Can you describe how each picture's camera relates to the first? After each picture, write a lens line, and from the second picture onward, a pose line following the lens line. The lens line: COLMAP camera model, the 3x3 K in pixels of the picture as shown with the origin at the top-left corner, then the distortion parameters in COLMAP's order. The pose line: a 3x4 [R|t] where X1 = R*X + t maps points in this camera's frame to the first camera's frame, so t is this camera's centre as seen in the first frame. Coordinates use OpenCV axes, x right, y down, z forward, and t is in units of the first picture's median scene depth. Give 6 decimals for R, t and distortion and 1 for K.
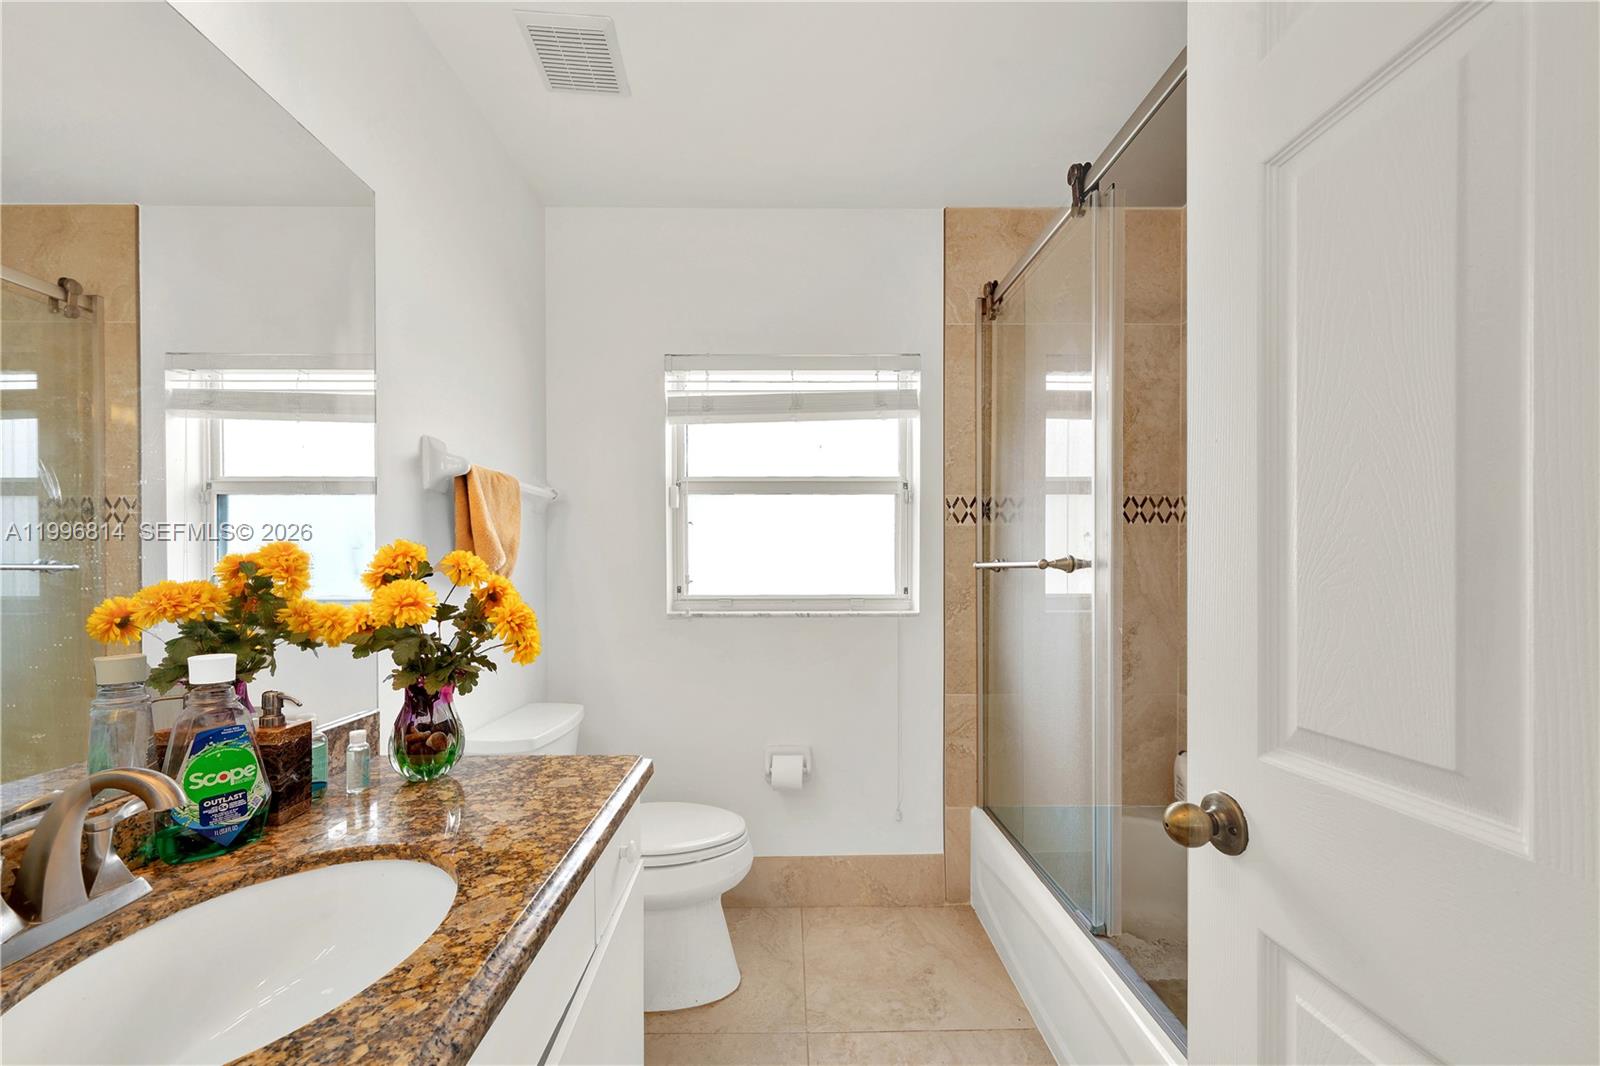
lens RADIAL K [[625.7, 0, 806.7], [0, 625.7, 573.0], [0, 0, 1]] dist [-0.005209, 0.000879]
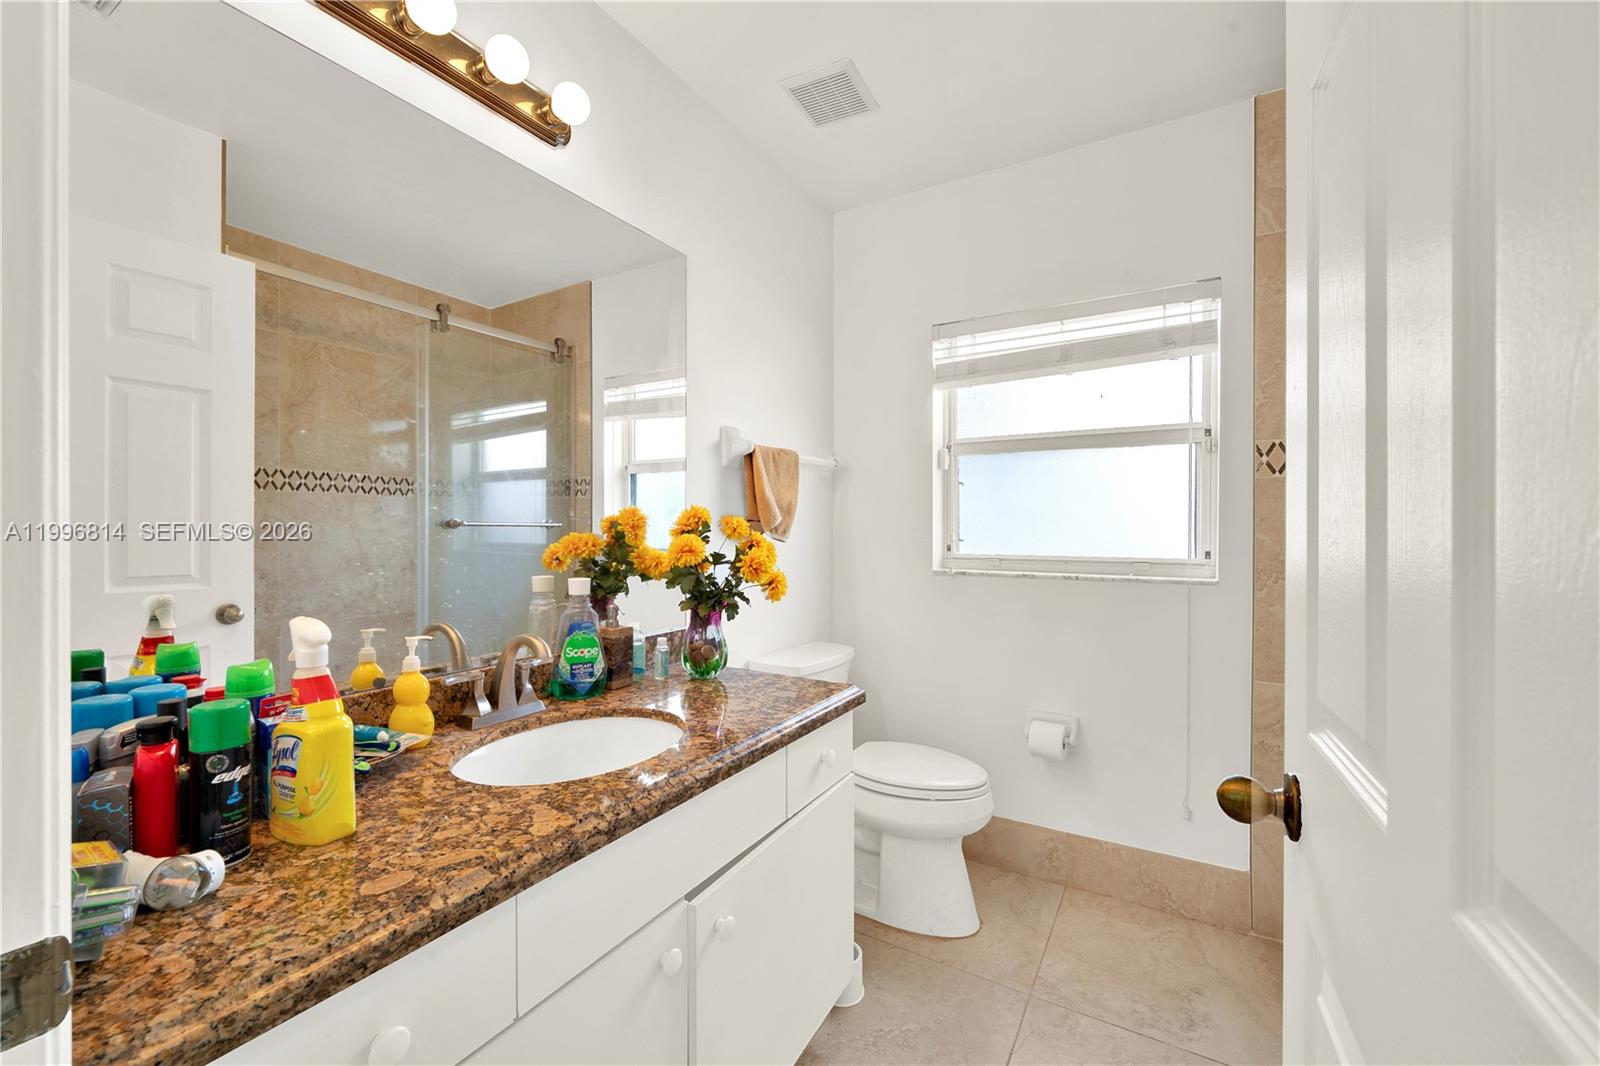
lens RADIAL K [[653.3, 0, 795.1], [0, 653.3, 534.2], [0, 0, 1]] dist [-0.002107, 0.000386]
pose [[0.847485, 0.009484, -0.530735, 0.204887], [-0.009360, 0.999952, 0.002922, 0.003030], [0.530738, 0.002491, 0.847533, -0.072712]]
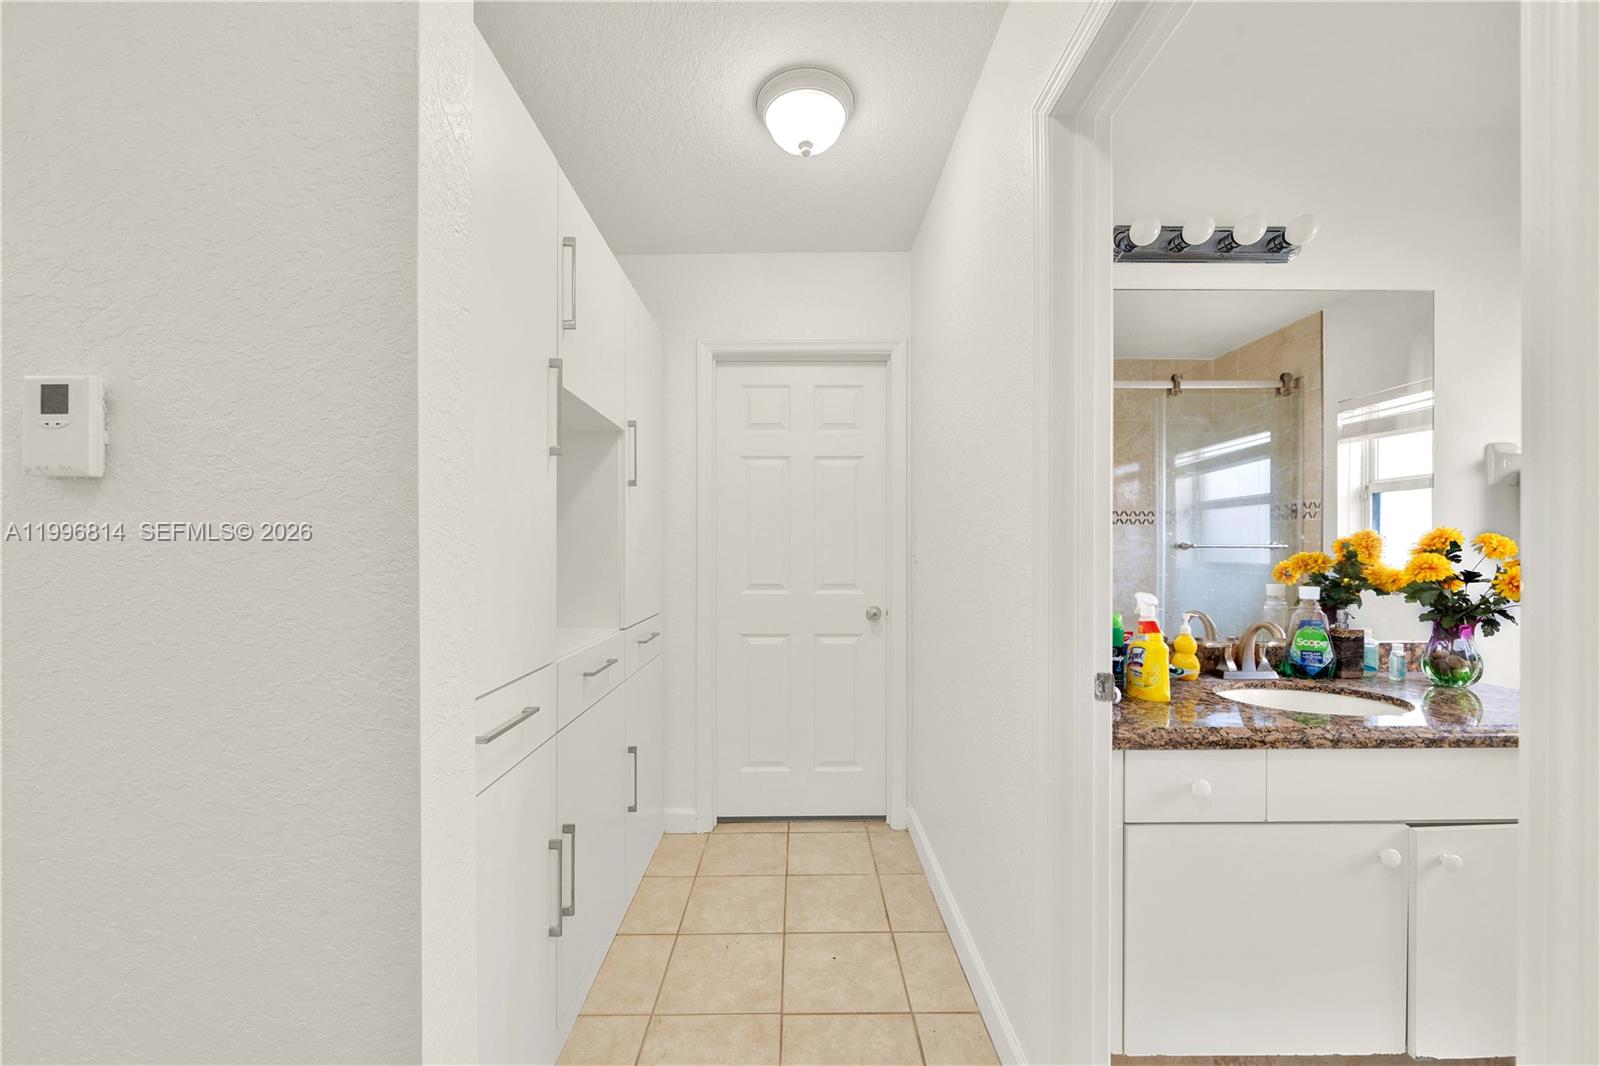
lens RADIAL K [[607.4, 0, 797.4], [0, 607.4, 552.6], [0, 0, 1]] dist [-0.007856, 0.000223]
pose [[-0.007022, 0.007573, -0.999947, 0.527884], [-0.008819, 0.999932, 0.007635, 0.007488], [0.999936, 0.008872, -0.006955, -0.347141]]
